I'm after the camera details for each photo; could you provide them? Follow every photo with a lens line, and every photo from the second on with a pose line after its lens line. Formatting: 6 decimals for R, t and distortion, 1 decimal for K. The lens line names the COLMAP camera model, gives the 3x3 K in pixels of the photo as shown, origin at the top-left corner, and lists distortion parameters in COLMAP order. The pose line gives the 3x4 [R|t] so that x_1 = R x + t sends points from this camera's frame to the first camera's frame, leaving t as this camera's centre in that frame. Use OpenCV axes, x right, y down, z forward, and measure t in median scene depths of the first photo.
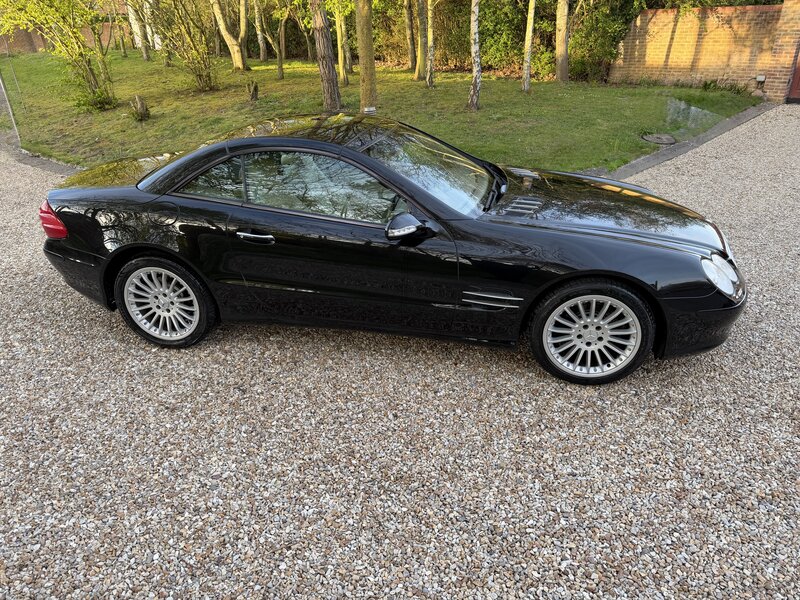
lens RADIAL K [[563.9, 0, 404.9], [0, 563.9, 304.0], [0, 0, 1]] dist [0.067597, -0.086027]
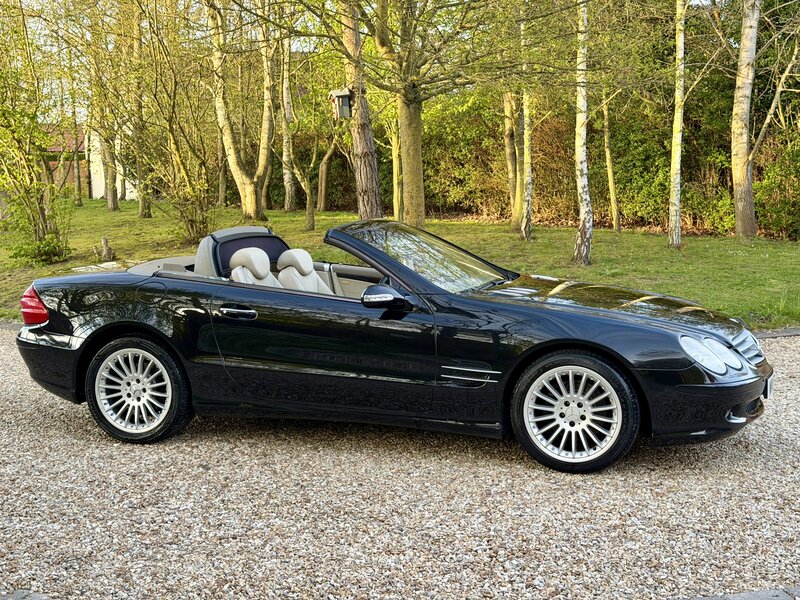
lens RADIAL K [[1109.3, 0, 401.4], [0, 1109.3, 309.1], [0, 0, 1]] dist [0.199246, -0.364945]
pose [[0.991337, 0.021786, -0.129521, 0.245835], [-0.063221, 0.943538, -0.325176, 0.447173], [0.115124, 0.330547, 0.936742, -0.720995]]
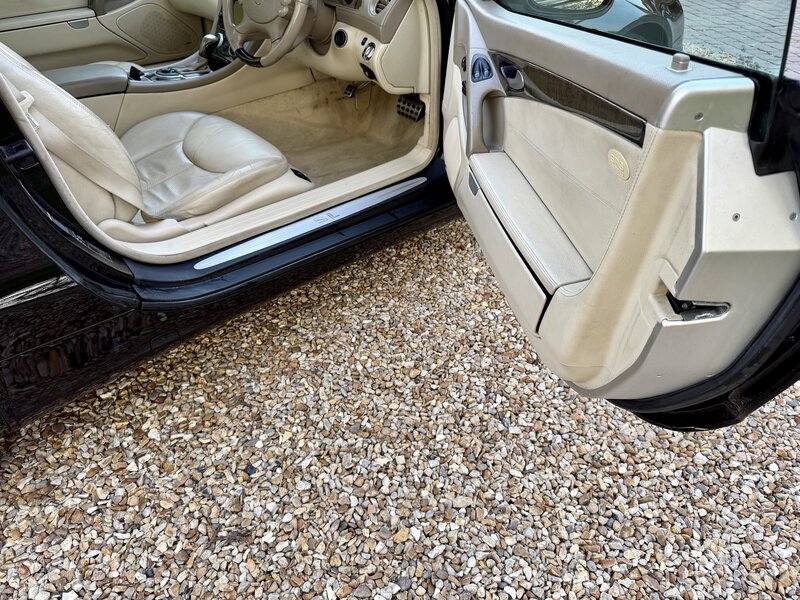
lens RADIAL K [[573.9, 0, 400.0], [0, 573.9, 300.0], [0, 0, 1]] dist [0.000657, -0.007861]
pose [[0.607552, -0.466415, 0.642913, -0.361529], [0.327357, 0.884525, 0.332346, -0.068195], [-0.723684, 0.008545, 0.690079, 0.613067]]
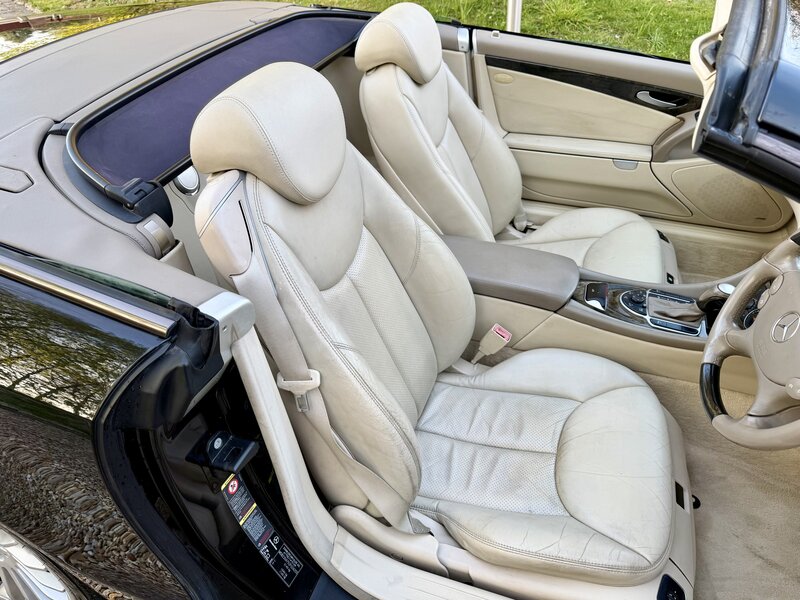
lens RADIAL K [[573.9, 0, 400.0], [0, 573.9, 300.0], [0, 0, 1]] dist [0.000657, -0.007861]
pose [[0.990876, 0.094361, -0.096235, -0.171855], [-0.070774, 0.971947, 0.224298, -0.224455], [0.114700, -0.215440, 0.969757, 0.756483]]
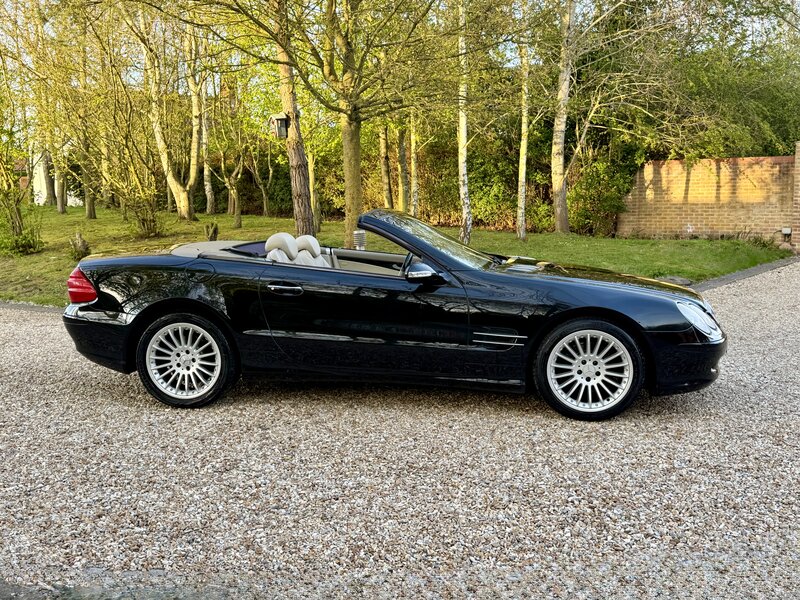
lens RADIAL K [[783.6, 0, 405.9], [0, 783.6, 302.0], [0, 0, 1]] dist [0.177239, -0.336952]
pose [[0.998796, 0.007000, 0.048563, -0.092912], [0.008596, 0.949495, -0.313663, 0.358153], [-0.048306, 0.313703, 0.948292, -0.428933]]
